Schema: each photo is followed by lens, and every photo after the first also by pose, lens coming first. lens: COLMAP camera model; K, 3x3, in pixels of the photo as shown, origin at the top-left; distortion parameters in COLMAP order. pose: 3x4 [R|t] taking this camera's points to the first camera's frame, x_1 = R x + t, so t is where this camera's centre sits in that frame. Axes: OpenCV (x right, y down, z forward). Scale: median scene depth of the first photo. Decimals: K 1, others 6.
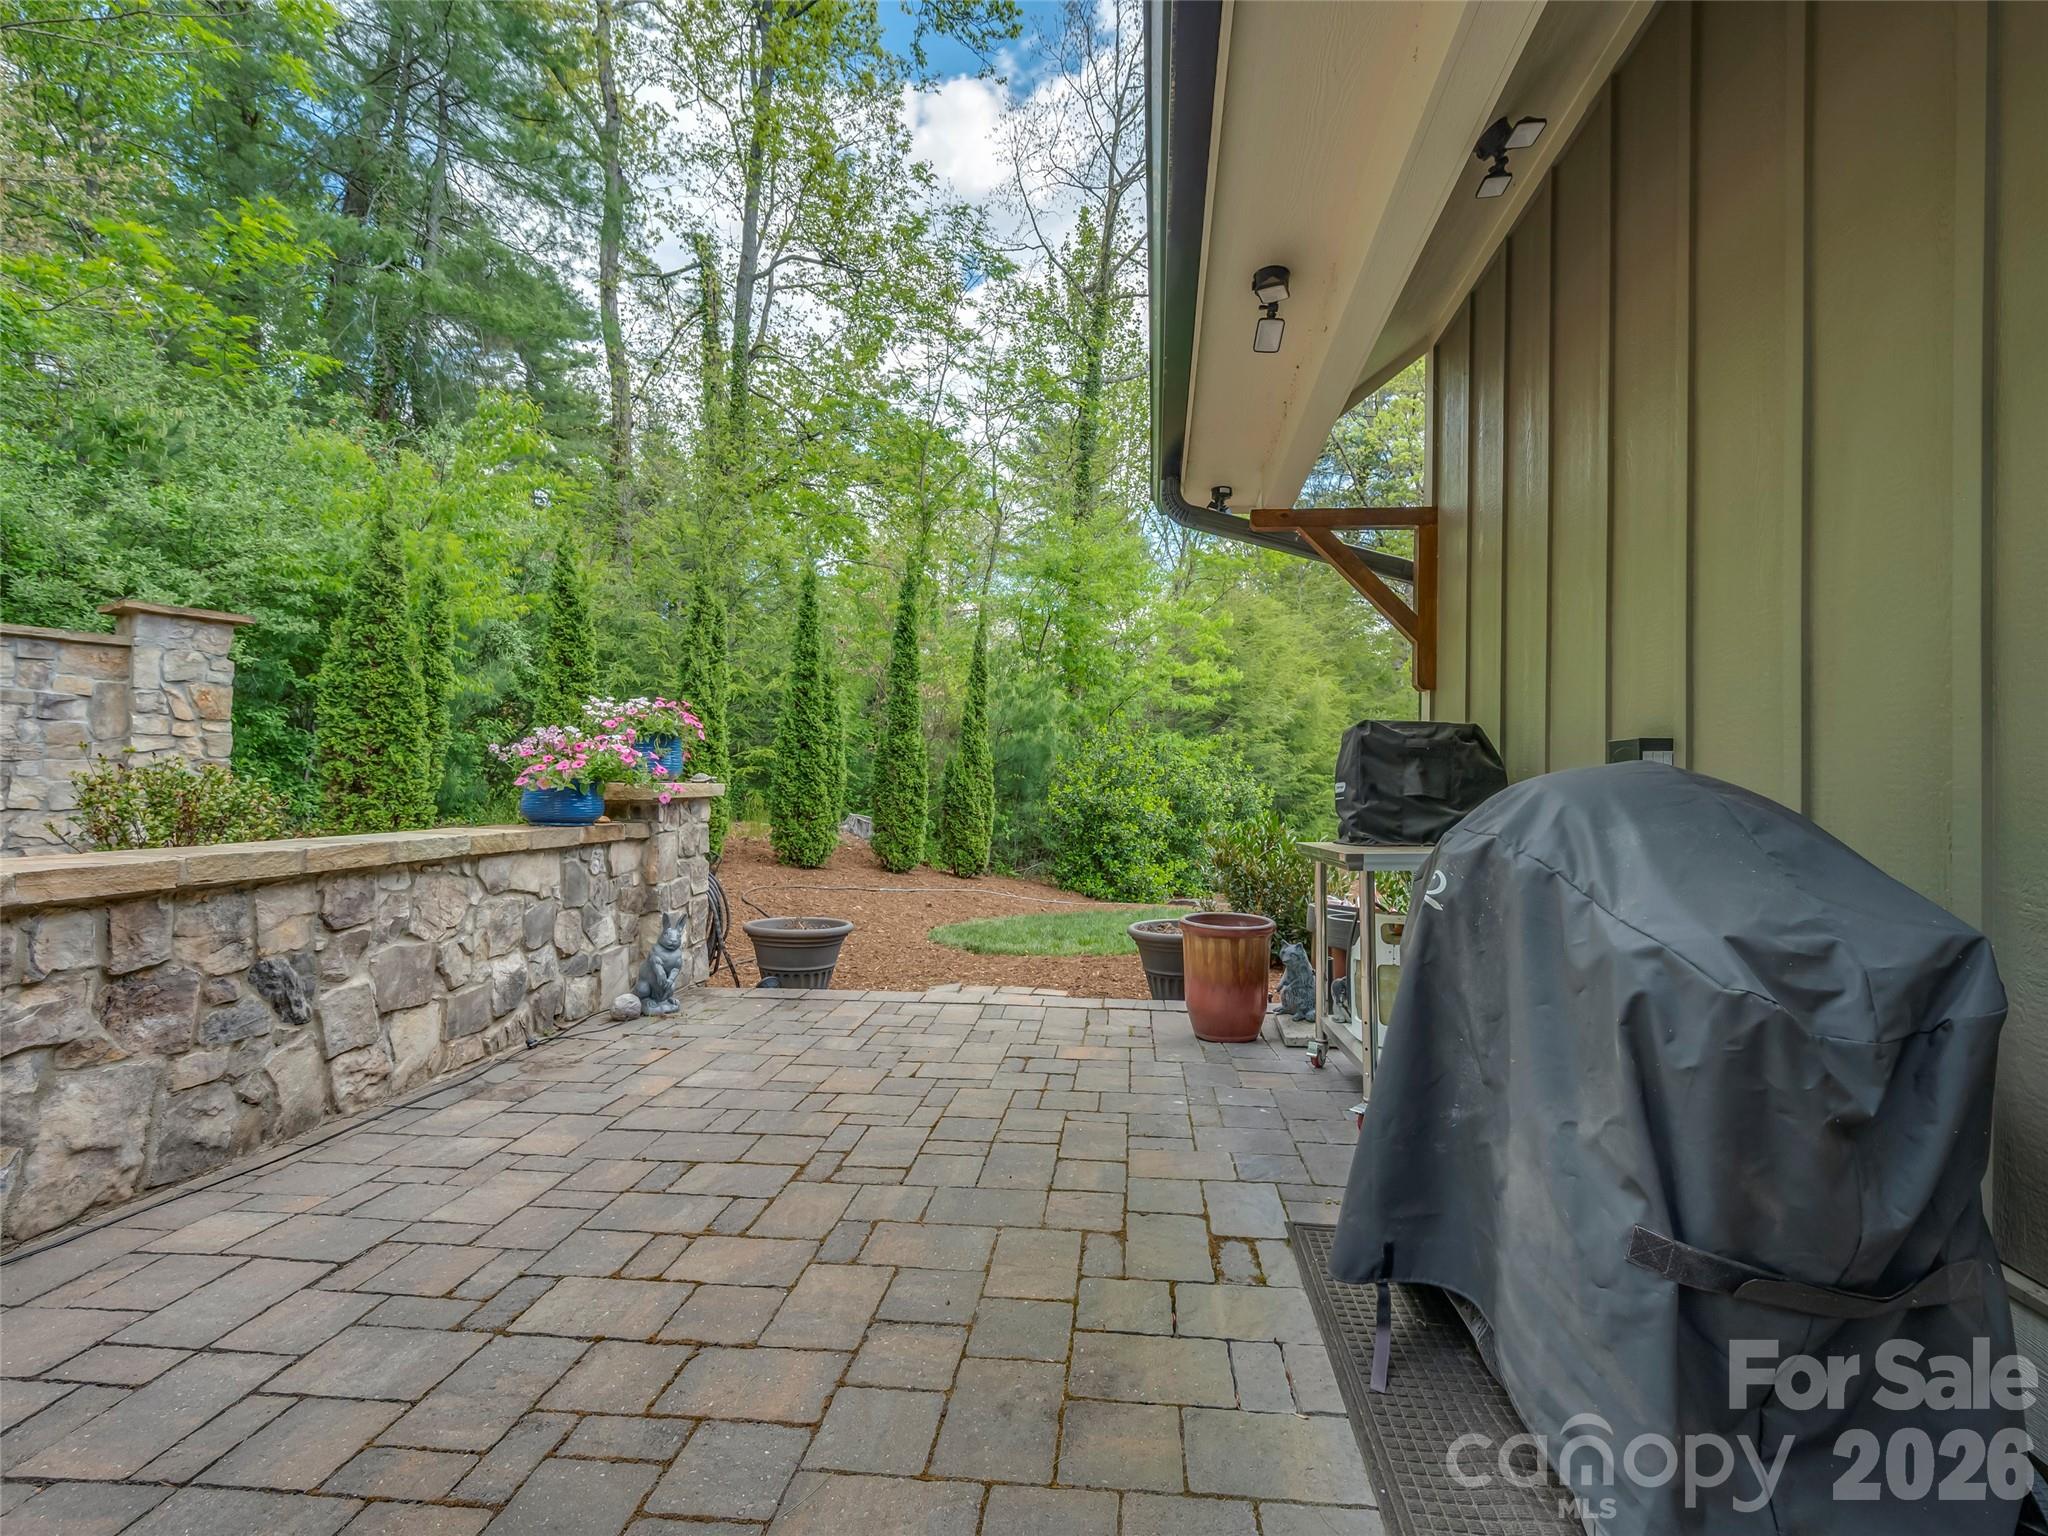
lens RADIAL K [[931.8, 0, 1016.2], [0, 931.8, 766.4], [0, 0, 1]] dist [0.003192, 0.000410]
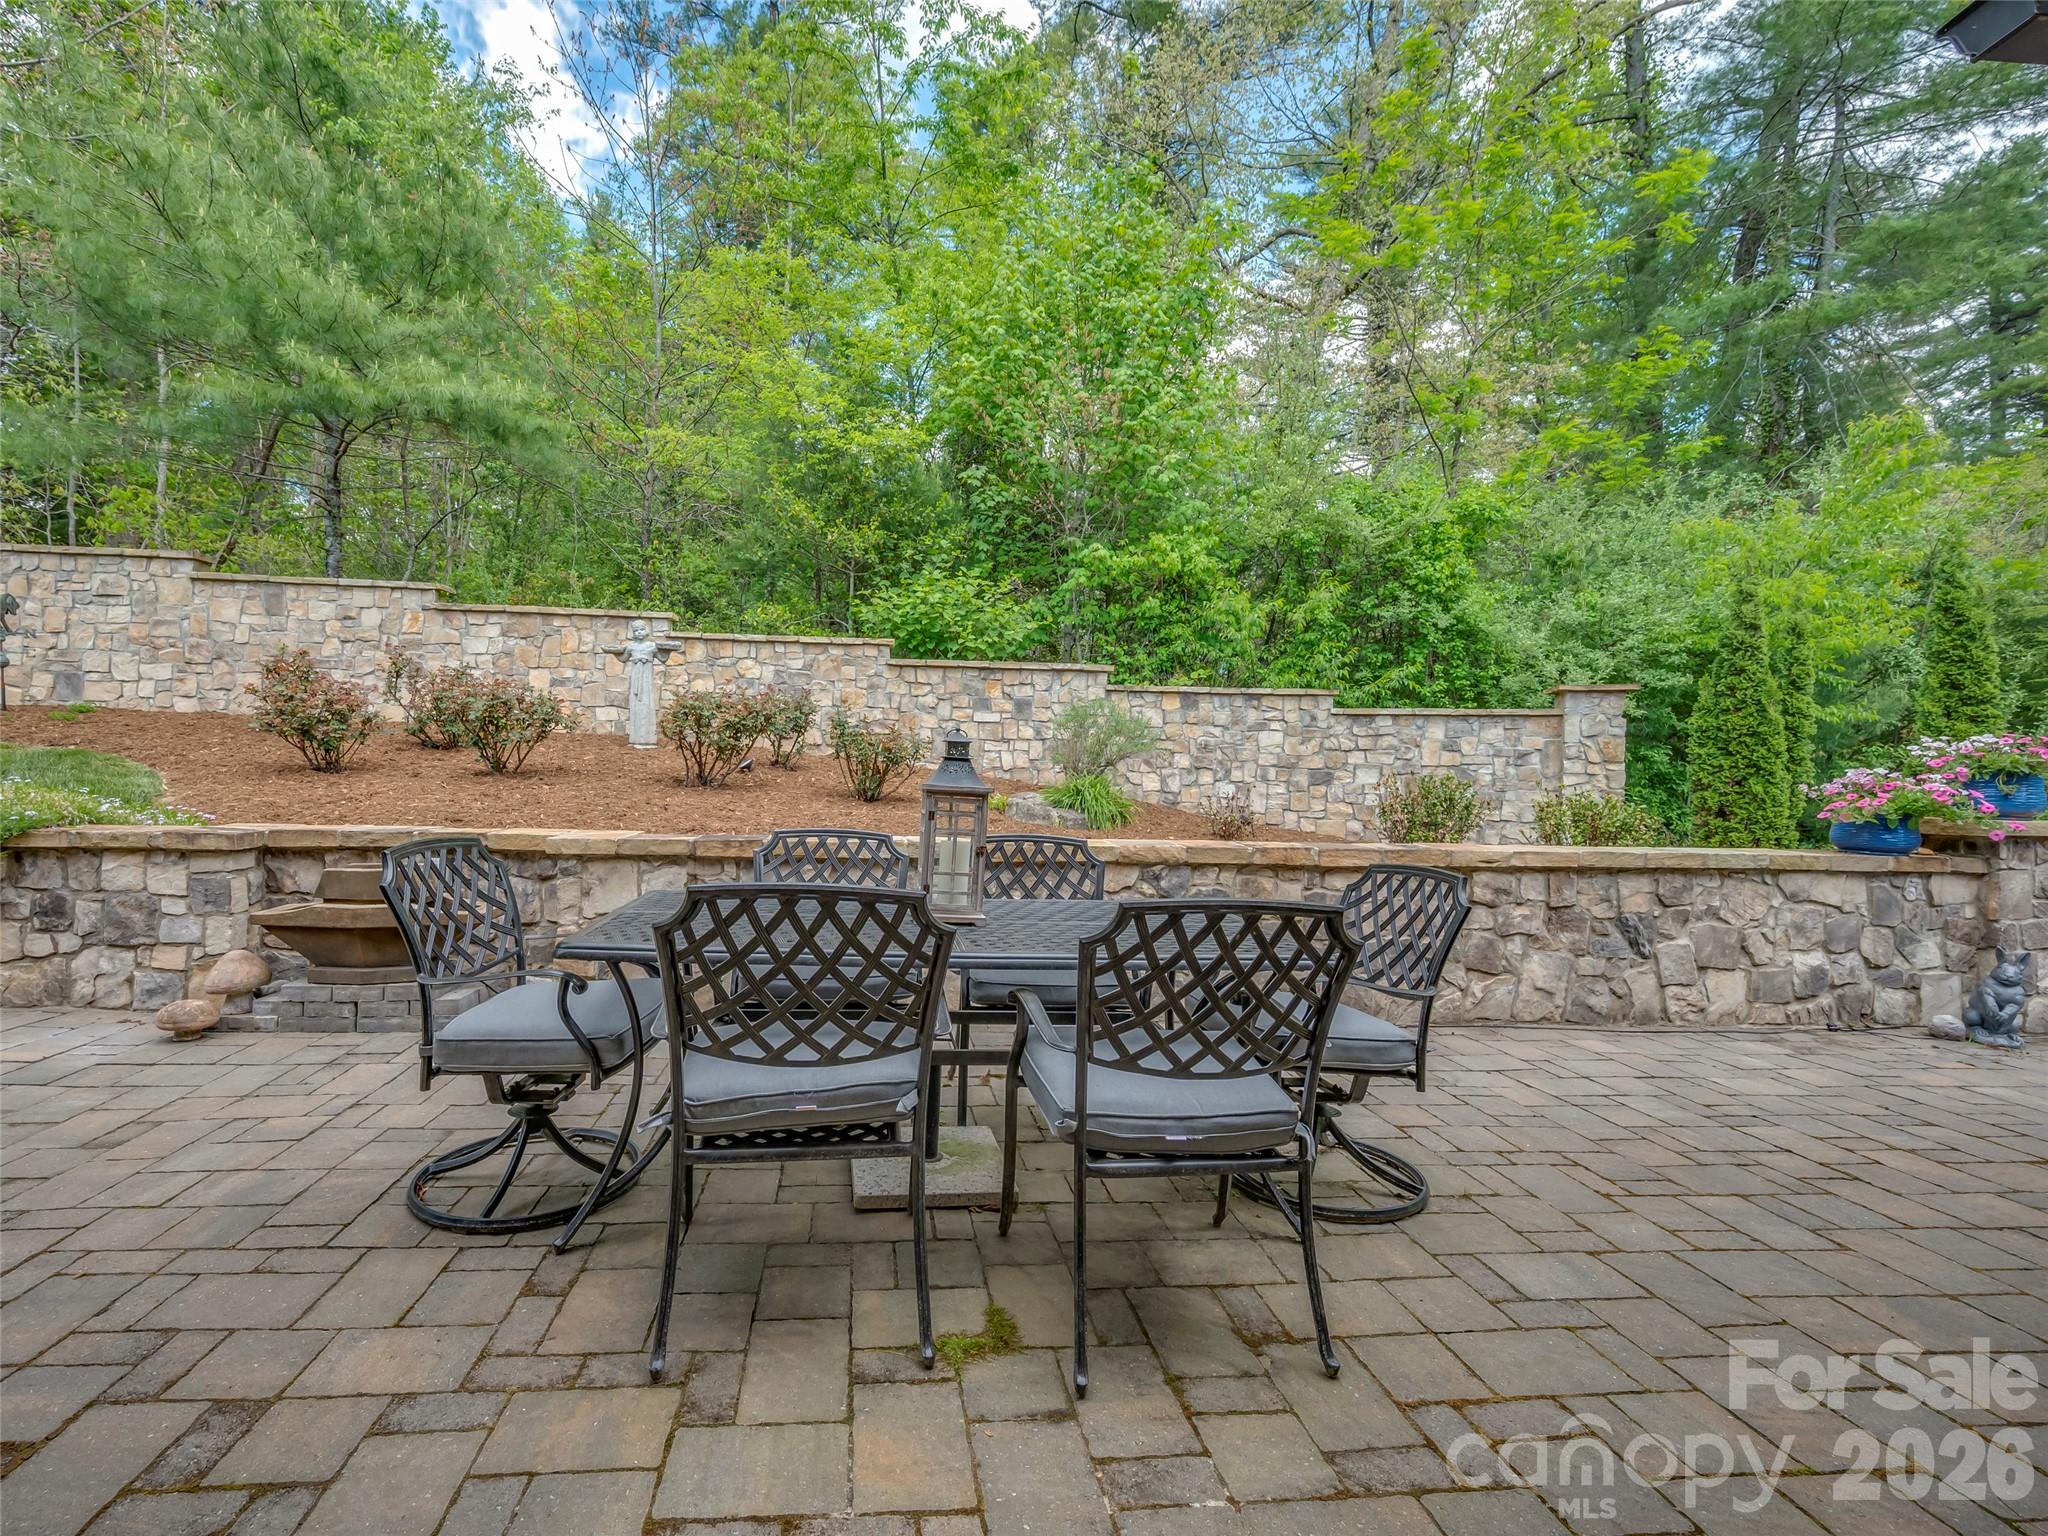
lens RADIAL K [[931.8, 0, 1016.2], [0, 931.8, 766.4], [0, 0, 1]] dist [0.003192, 0.000410]
pose [[0.273872, -0.016354, -0.961627, 0.311019], [-0.004887, 0.999819, -0.018396, -0.017249], [0.961754, 0.009737, 0.273743, -0.313304]]
